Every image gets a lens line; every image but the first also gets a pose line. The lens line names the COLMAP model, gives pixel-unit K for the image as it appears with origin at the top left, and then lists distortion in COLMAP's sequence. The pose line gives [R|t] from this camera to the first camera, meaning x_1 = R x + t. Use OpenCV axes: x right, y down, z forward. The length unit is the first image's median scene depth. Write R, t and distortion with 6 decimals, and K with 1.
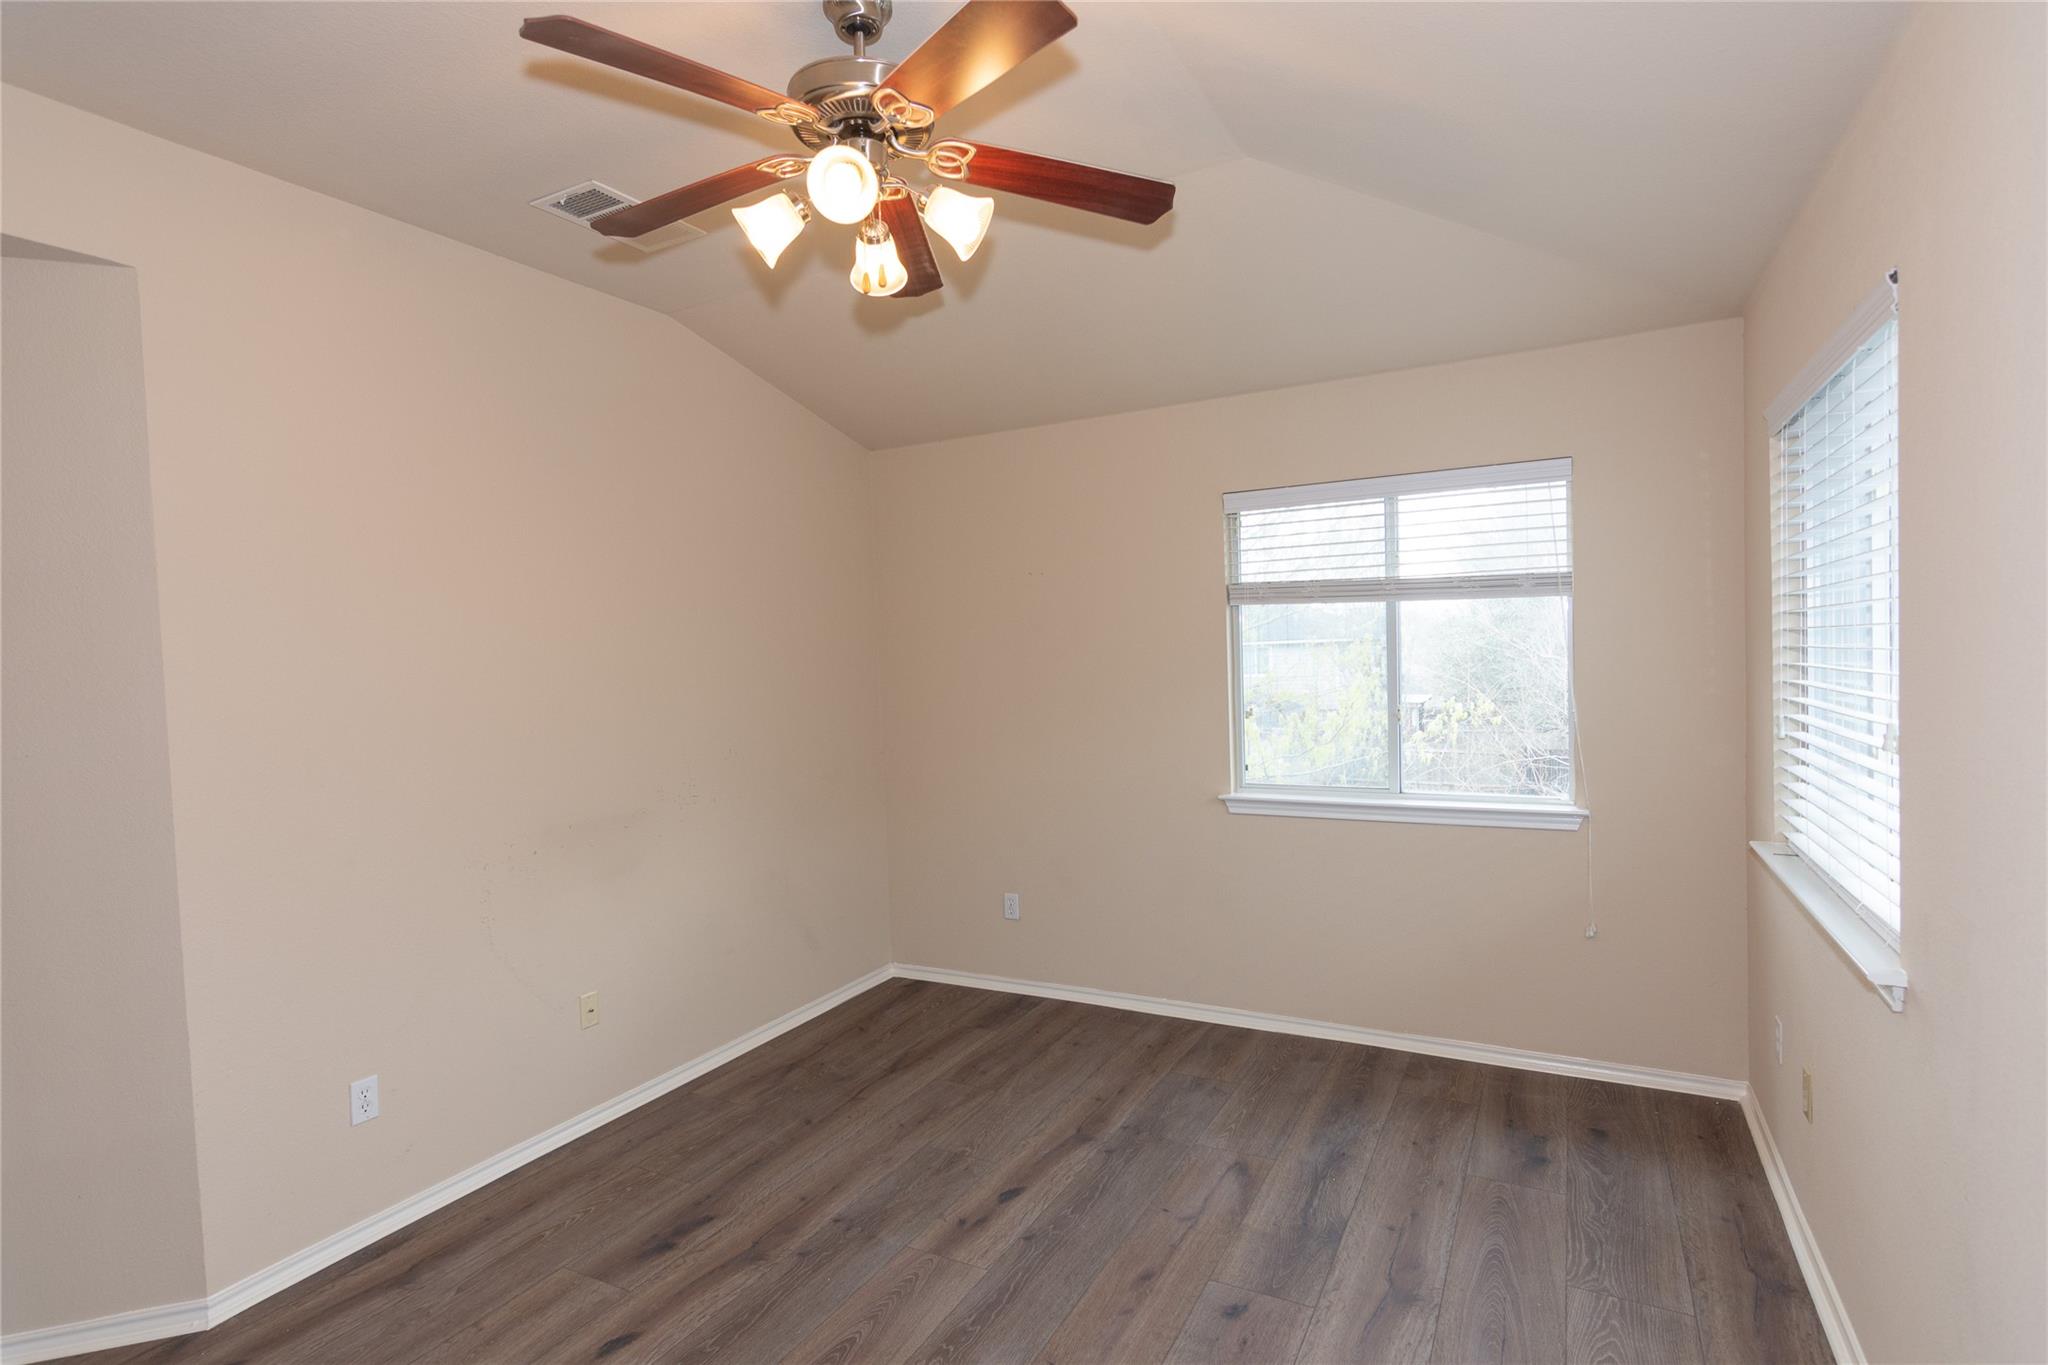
lens RADIAL K [[1007.9, 0, 1010.8], [0, 1007.9, 691.3], [0, 0, 1]] dist [-0.001985, 0.003398]
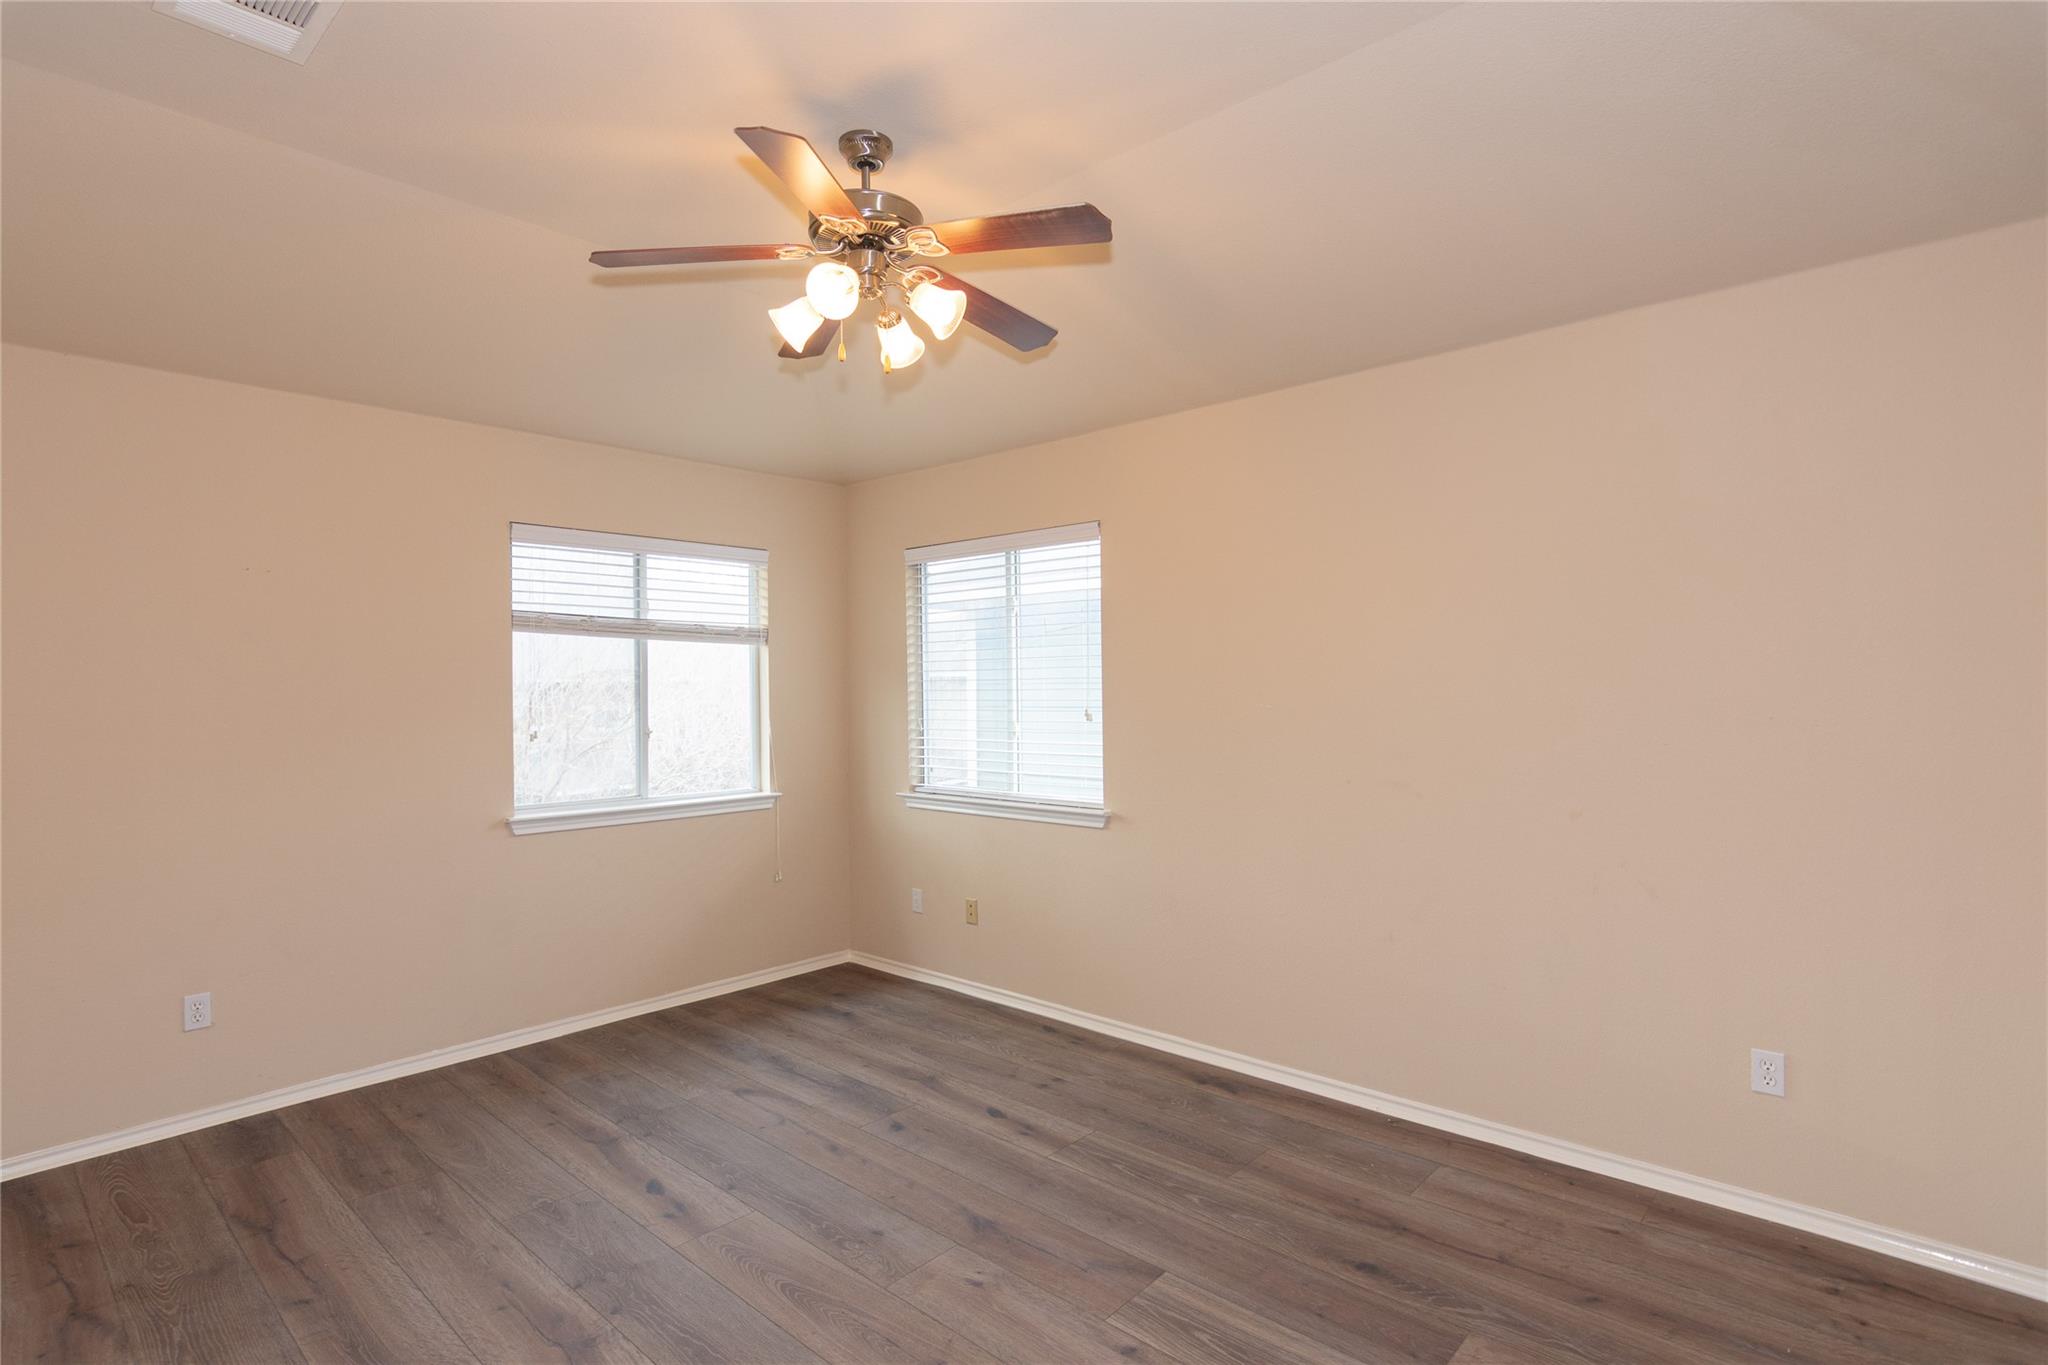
lens RADIAL K [[1008.9, 0, 1011.4], [0, 1008.9, 692.4], [0, 0, 1]] dist [-0.000983, 0.000361]
pose [[0.250916, 0.023399, 0.967726, -0.720516], [0.035571, 0.998810, -0.033373, 0.032428], [-0.967355, 0.042796, 0.249785, 0.288948]]
